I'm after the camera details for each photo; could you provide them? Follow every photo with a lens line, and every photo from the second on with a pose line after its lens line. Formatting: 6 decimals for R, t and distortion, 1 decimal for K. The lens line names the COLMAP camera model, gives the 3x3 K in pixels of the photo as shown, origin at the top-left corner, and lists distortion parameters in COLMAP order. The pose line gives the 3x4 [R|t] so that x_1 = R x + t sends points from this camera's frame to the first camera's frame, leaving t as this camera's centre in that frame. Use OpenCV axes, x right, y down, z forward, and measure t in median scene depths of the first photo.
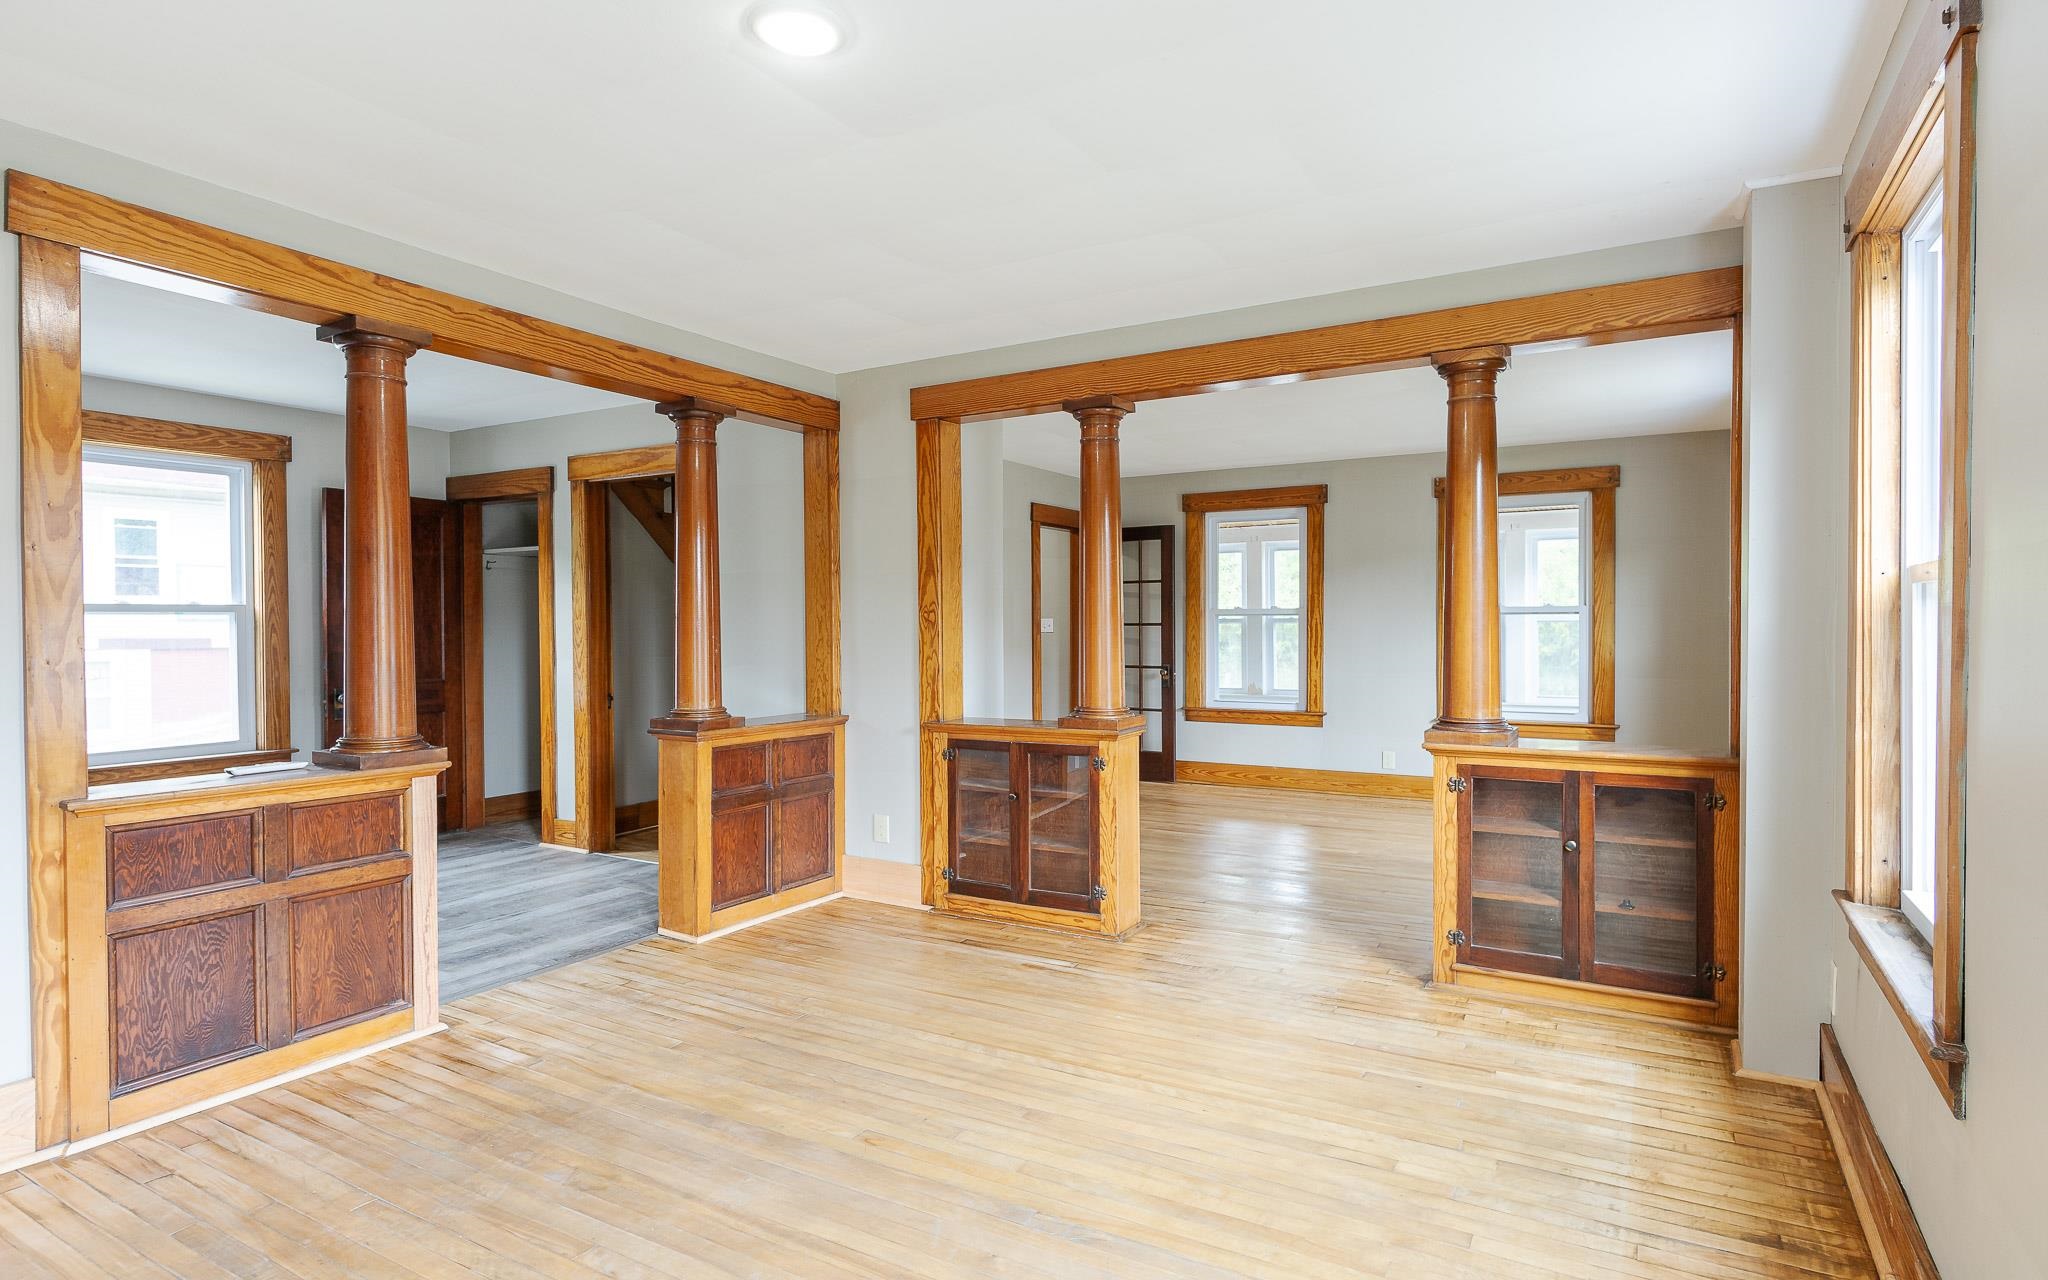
lens RADIAL K [[1050.8, 0, 1080.9], [0, 1050.8, 637.6], [0, 0, 1]] dist [0.000745, -0.000180]
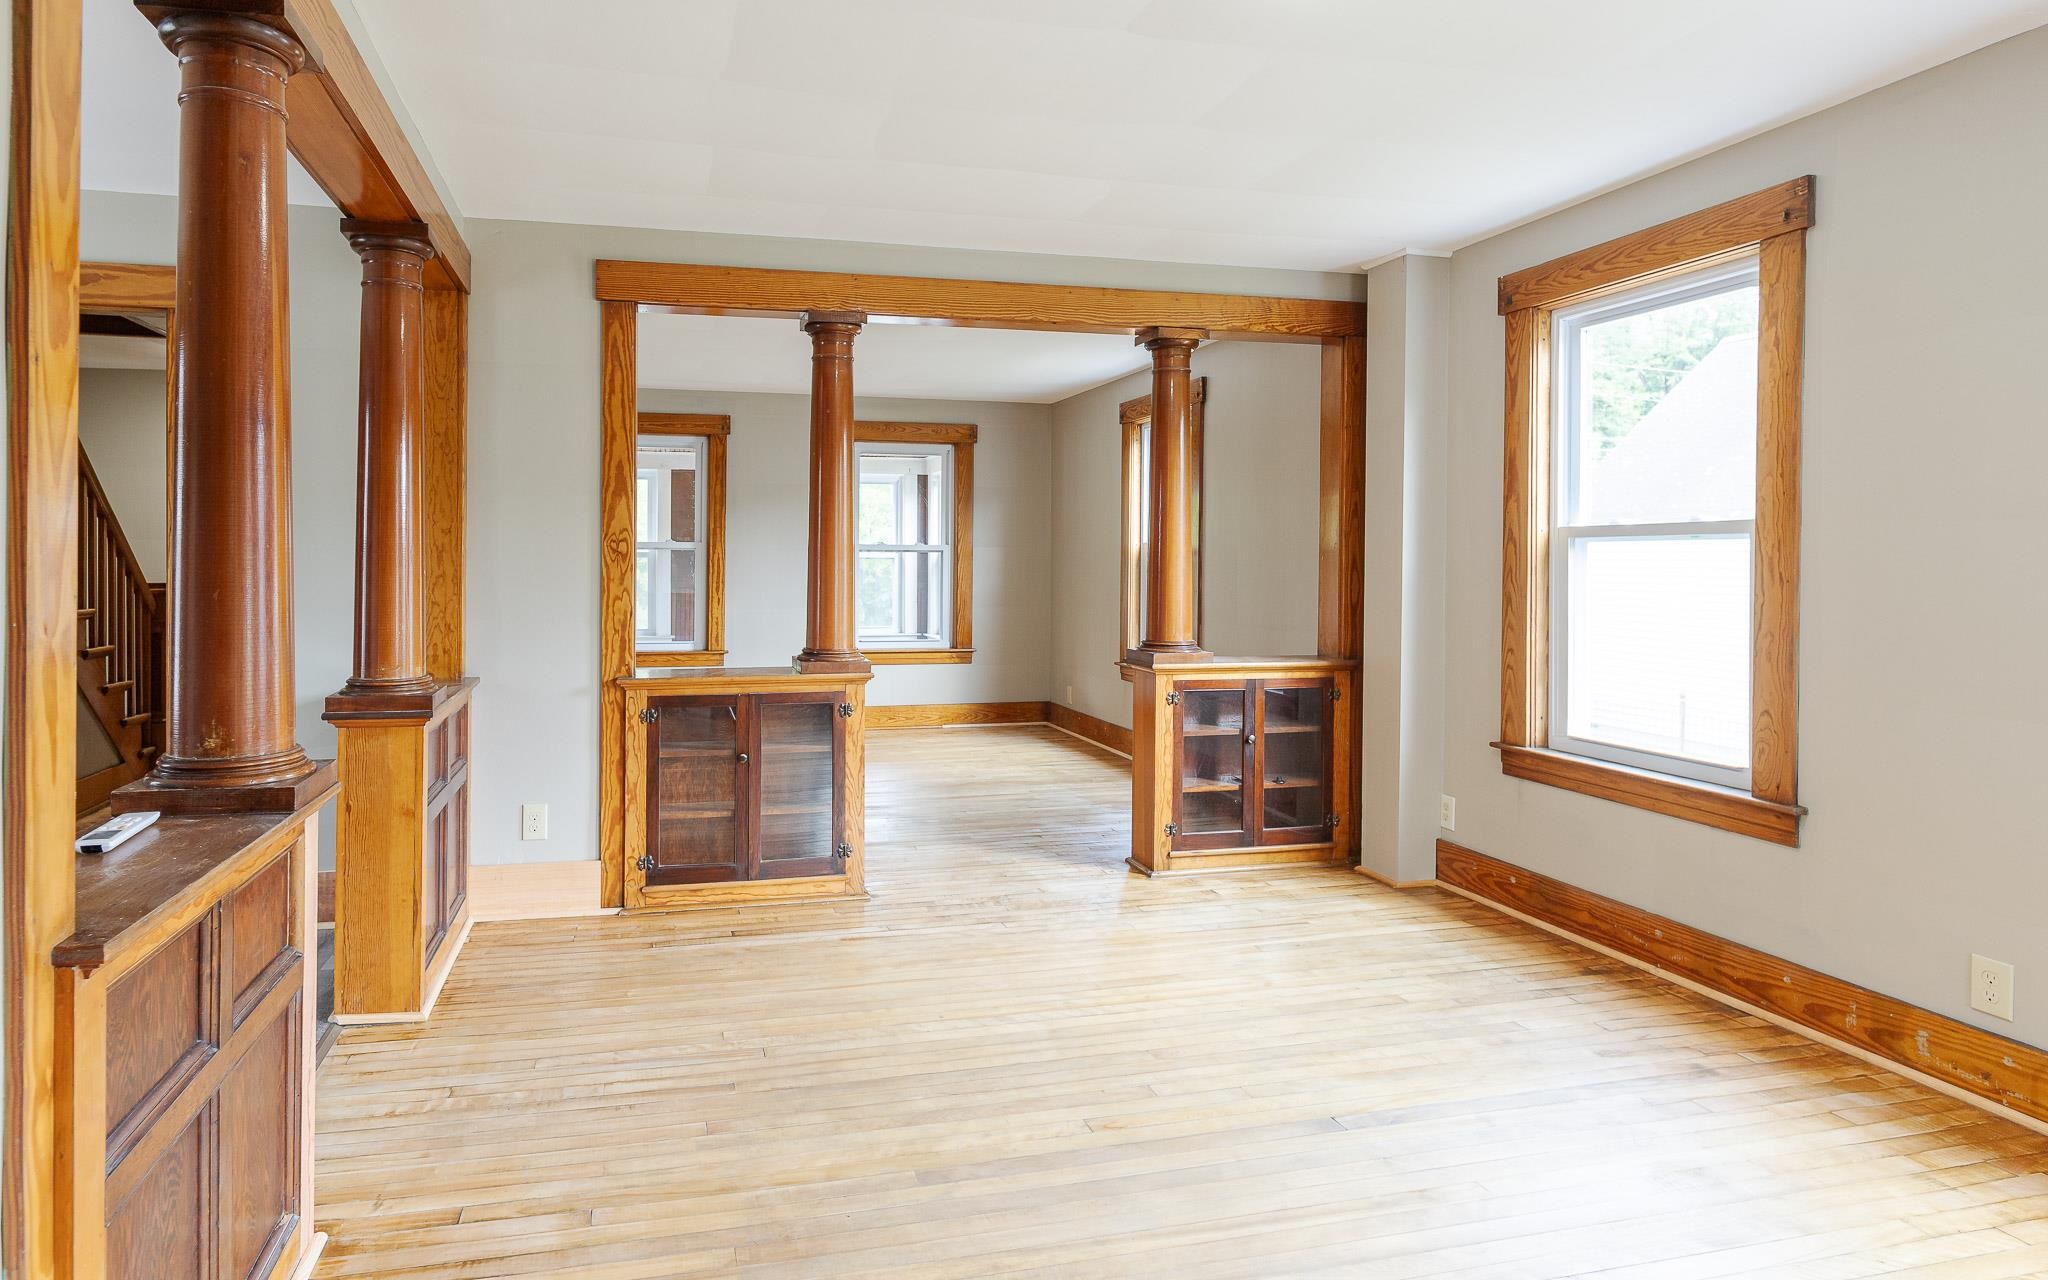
lens RADIAL K [[1086.1, 0, 933.5], [0, 1086.1, 568.6], [0, 0, 1]] dist [-0.004885, -0.000166]
pose [[0.745552, 0.002146, 0.666445, -0.530669], [0.000689, 0.999992, -0.003991, 0.000013], [-0.666448, 0.003434, 0.745544, 0.226539]]
